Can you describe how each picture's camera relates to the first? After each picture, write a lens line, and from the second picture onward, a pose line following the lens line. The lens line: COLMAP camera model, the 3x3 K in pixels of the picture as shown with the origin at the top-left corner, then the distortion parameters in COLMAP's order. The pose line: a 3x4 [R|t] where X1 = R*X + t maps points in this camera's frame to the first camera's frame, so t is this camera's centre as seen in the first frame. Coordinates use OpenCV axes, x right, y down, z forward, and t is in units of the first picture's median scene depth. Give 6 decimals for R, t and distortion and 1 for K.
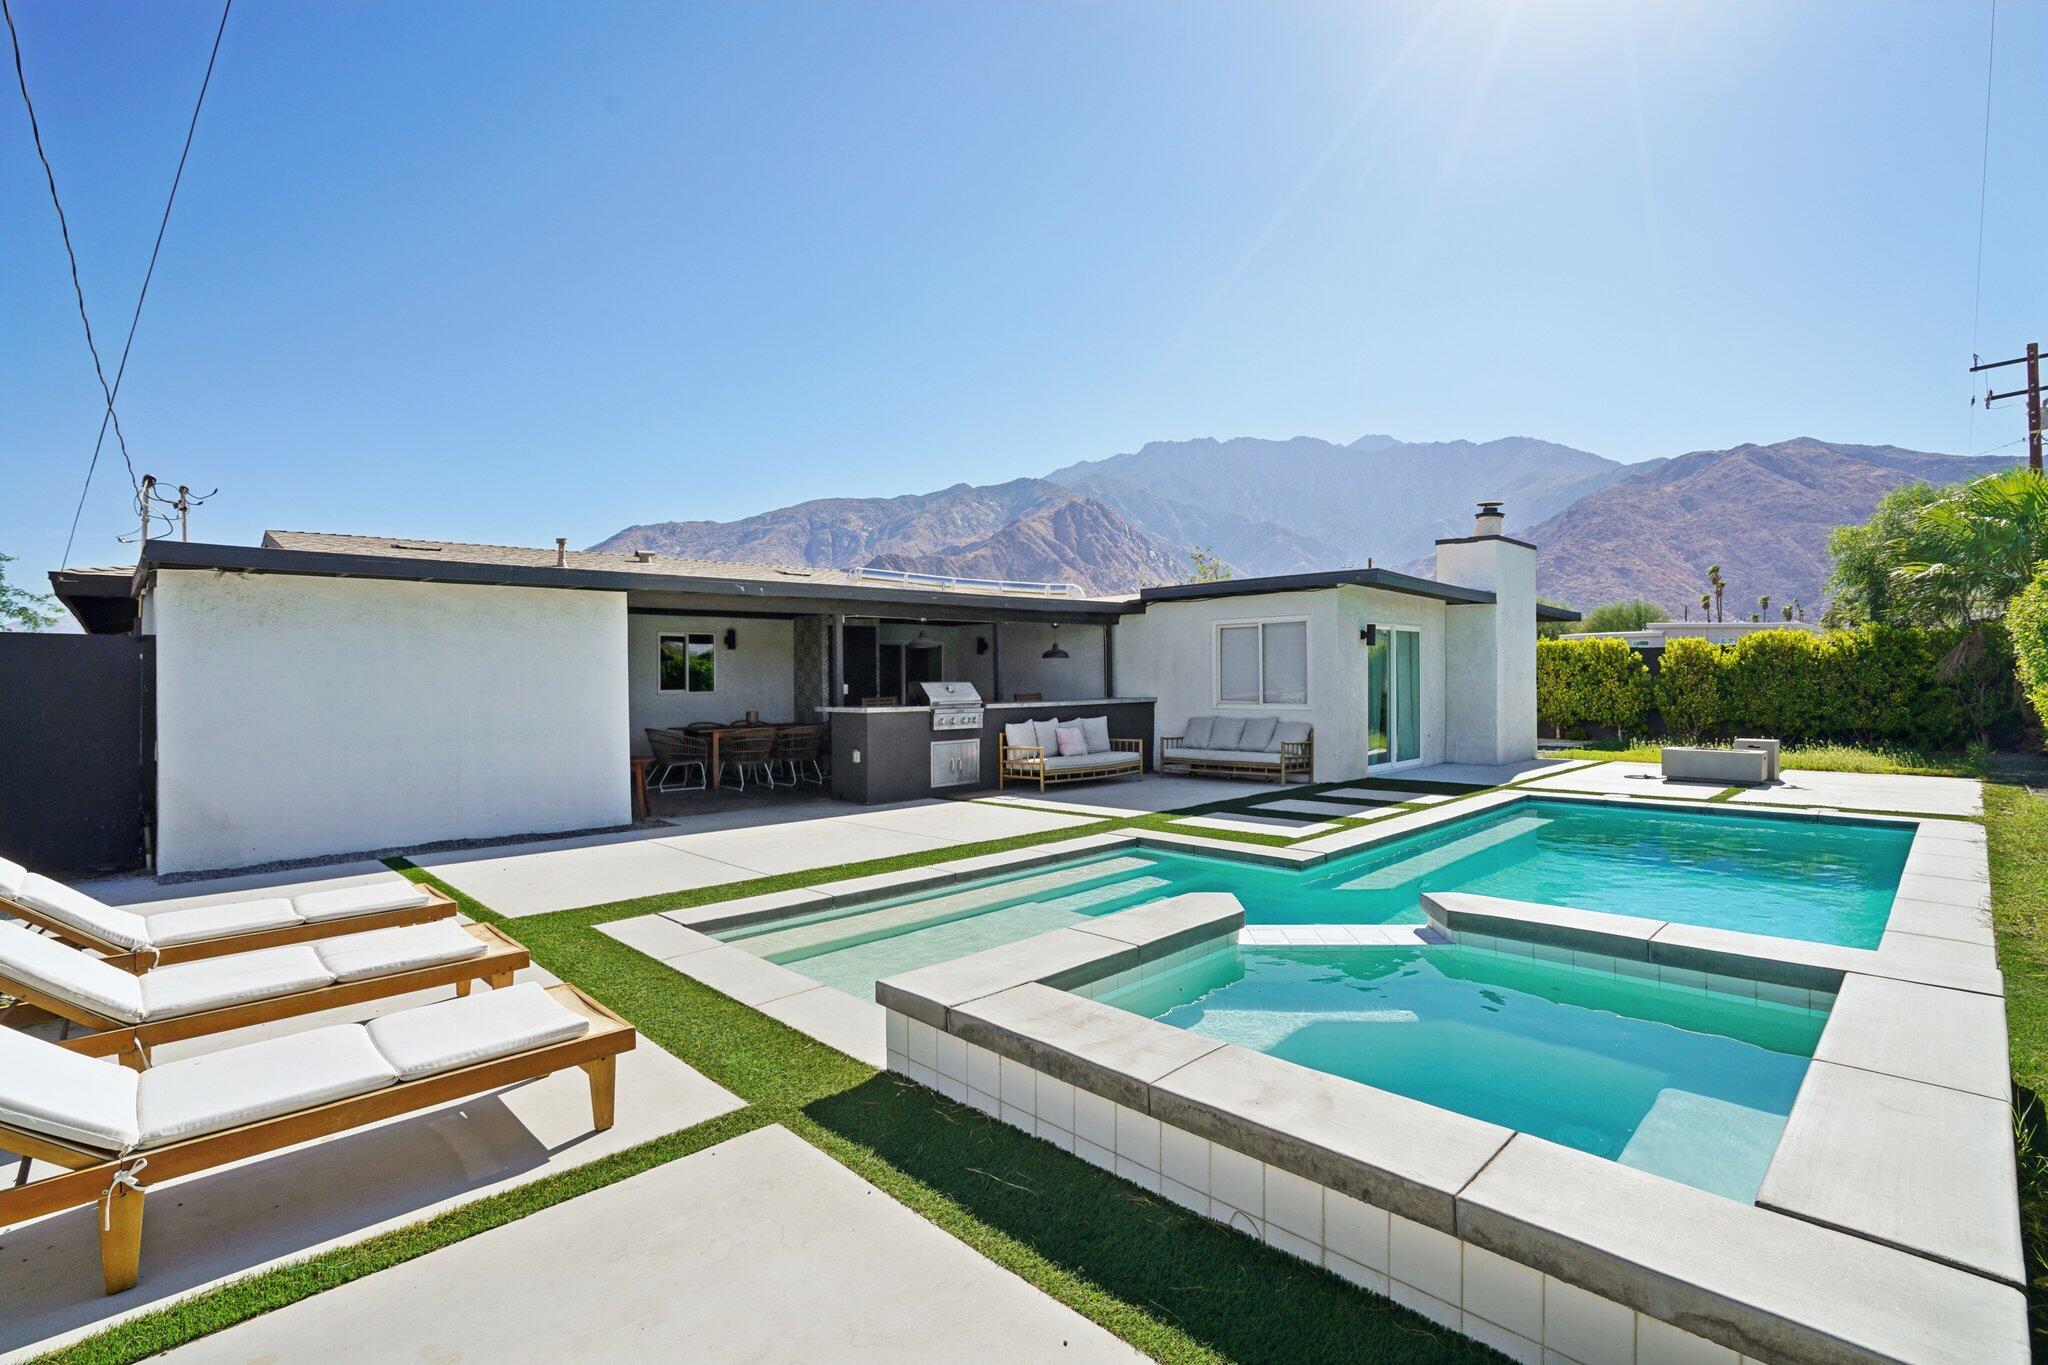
lens RADIAL K [[930.7, 0, 1024.0], [0, 930.7, 682.5], [0, 0, 1]] dist [0.000276, -0.000006]
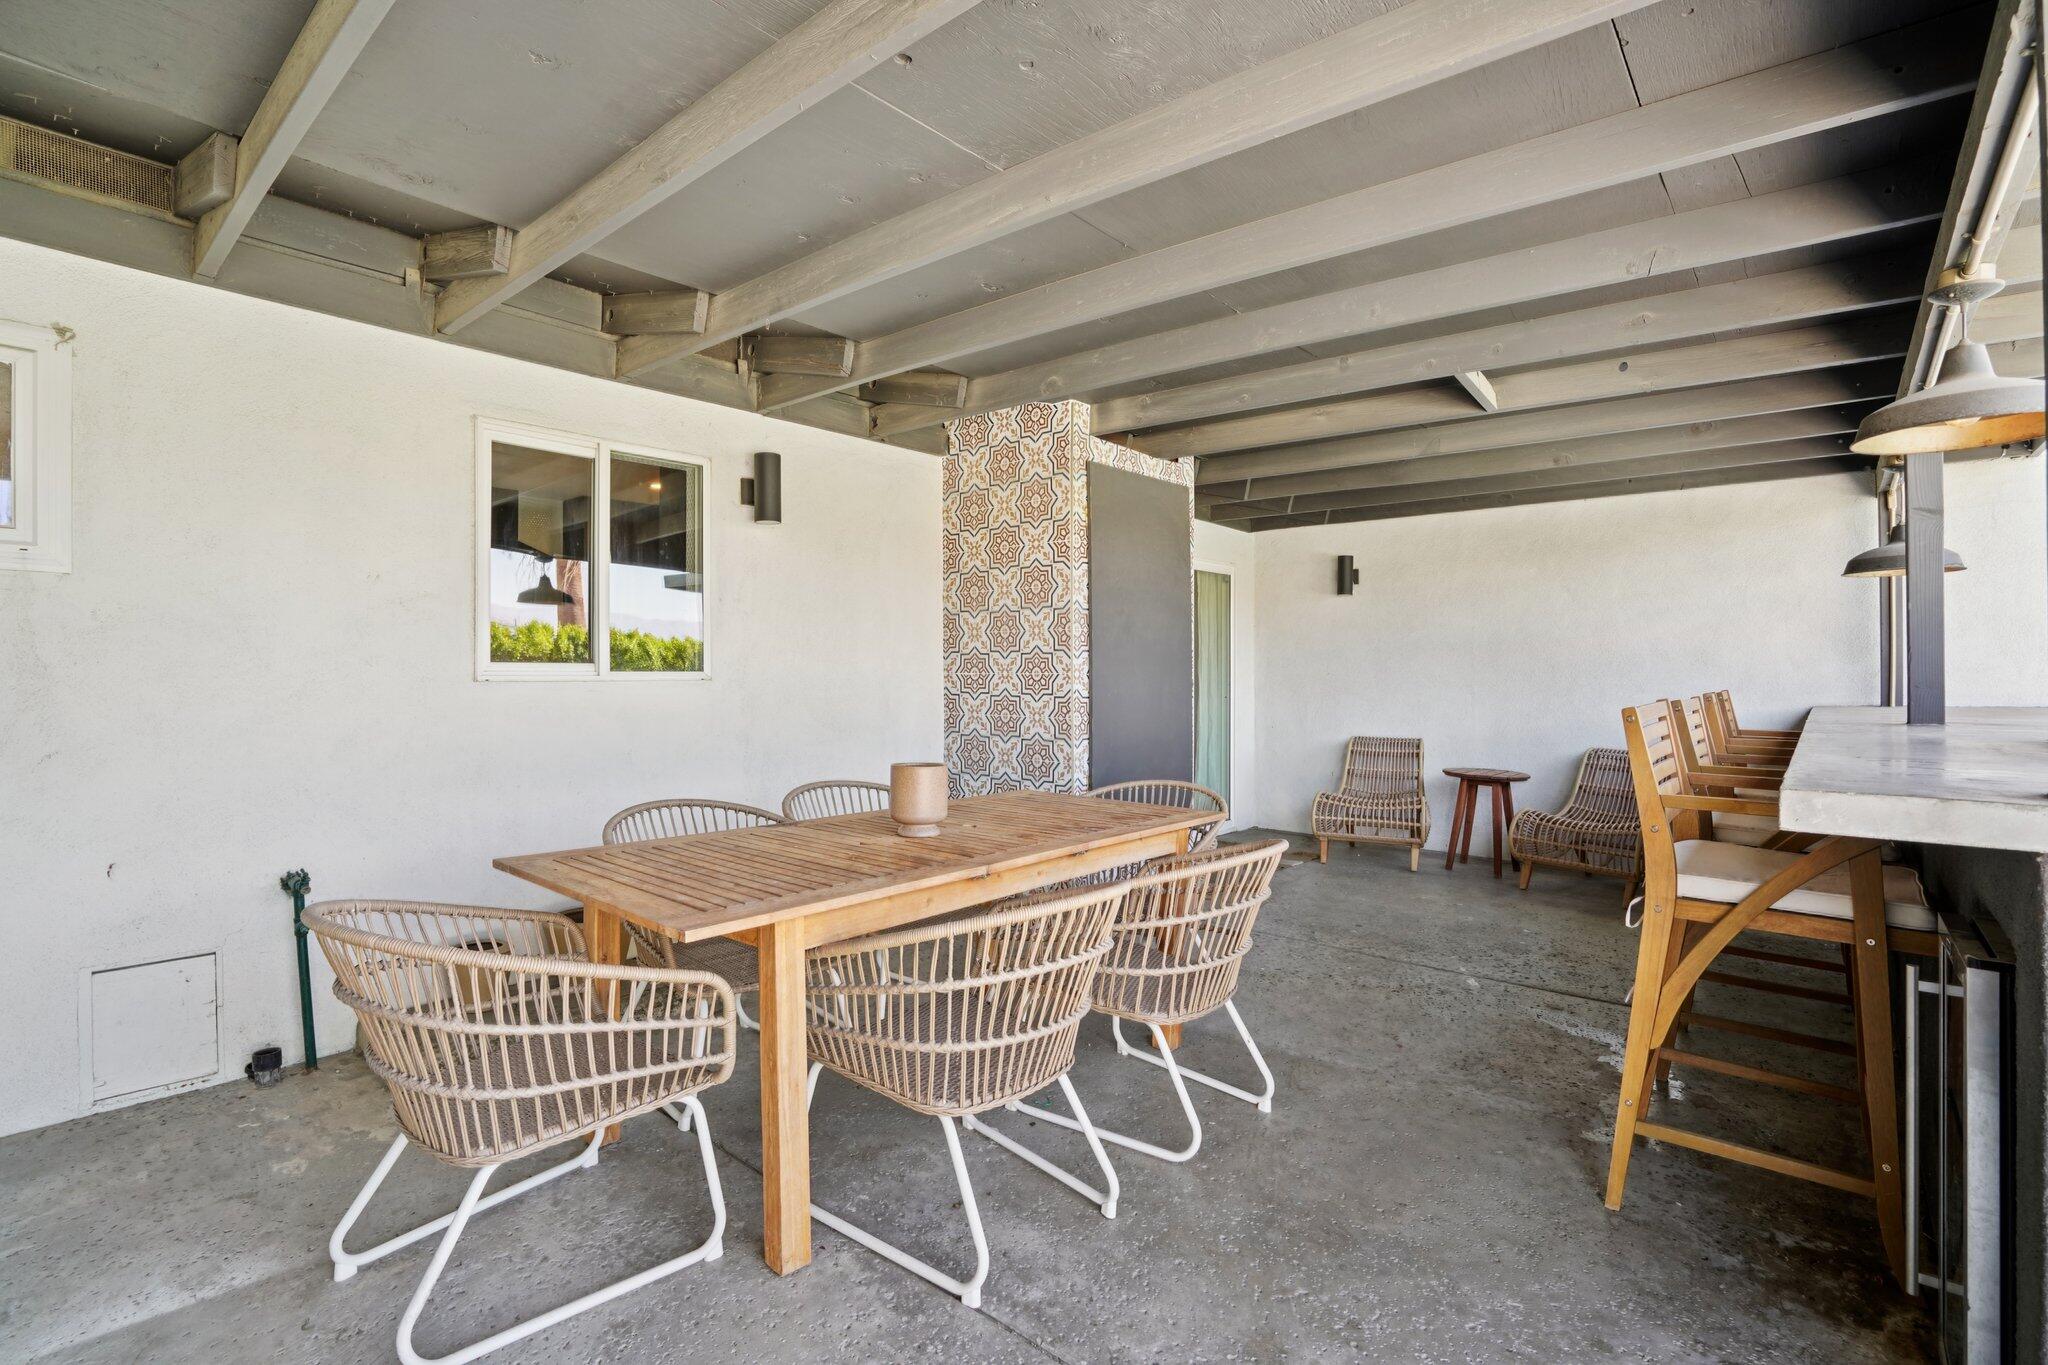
lens RADIAL K [[930.7, 0, 1024.0], [0, 930.7, 682.5], [0, 0, 1]] dist [0.000276, -0.000006]
pose [[0.997140, 0.022170, 0.072250, -0.284785], [-0.022485, 0.999741, 0.003543, 0.011594], [-0.072153, -0.005158, 0.997380, 0.791257]]
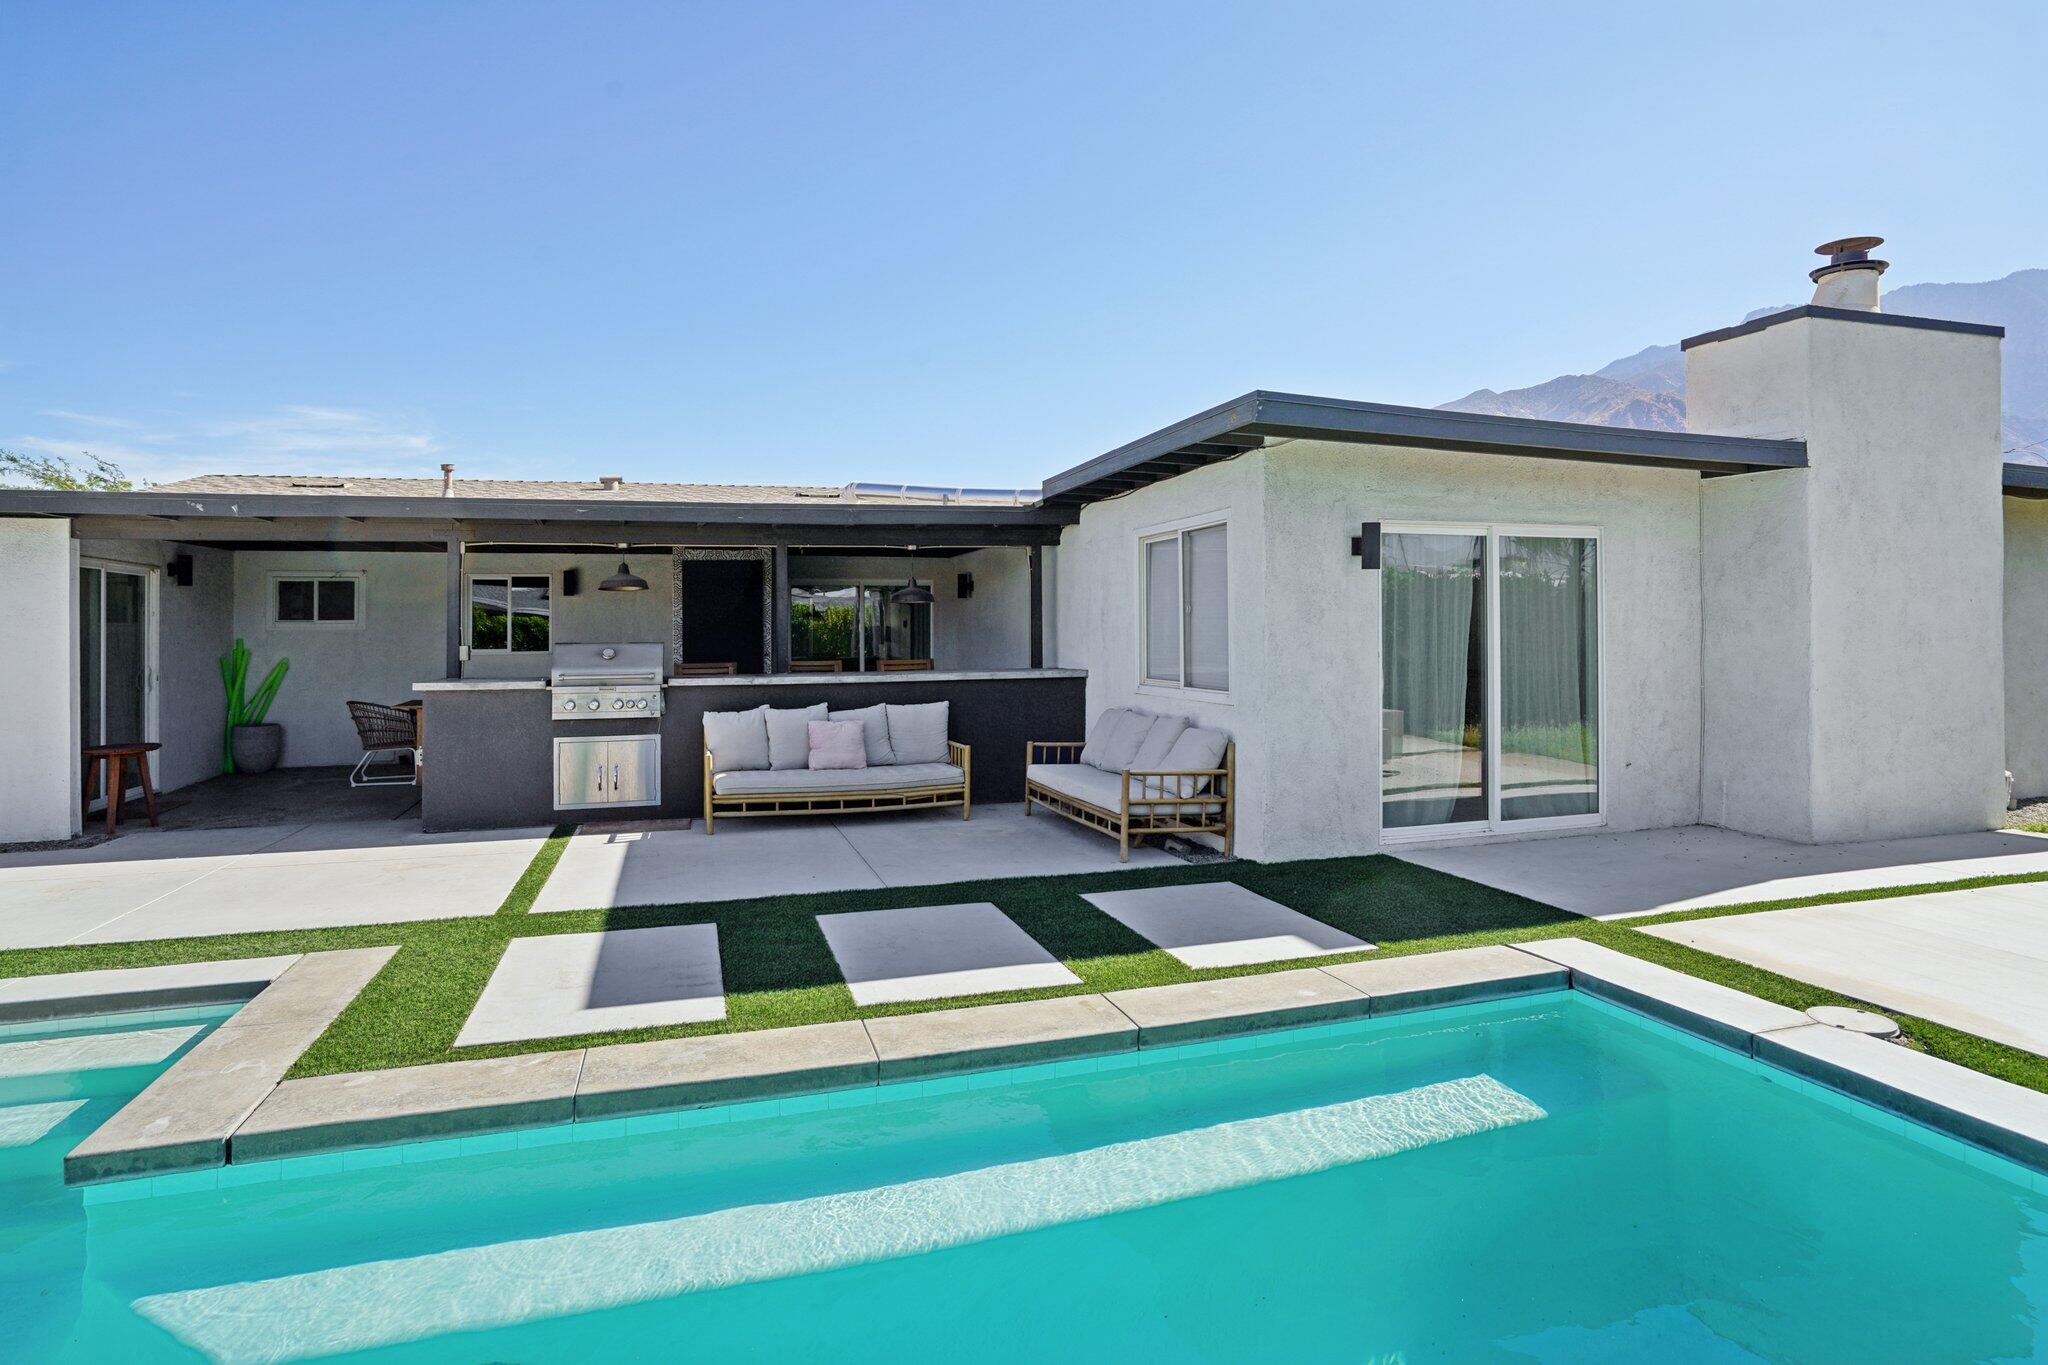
lens RADIAL K [[1053.2, 0, 1023.9], [0, 1053.2, 651.4], [0, 0, 1]] dist [-0.012446, 0.000518]
pose [[0.892484, 0.011418, -0.450934, 0.443435], [-0.003502, 0.999825, 0.018385, -0.007747], [0.451065, -0.014829, 0.892368, 0.447847]]
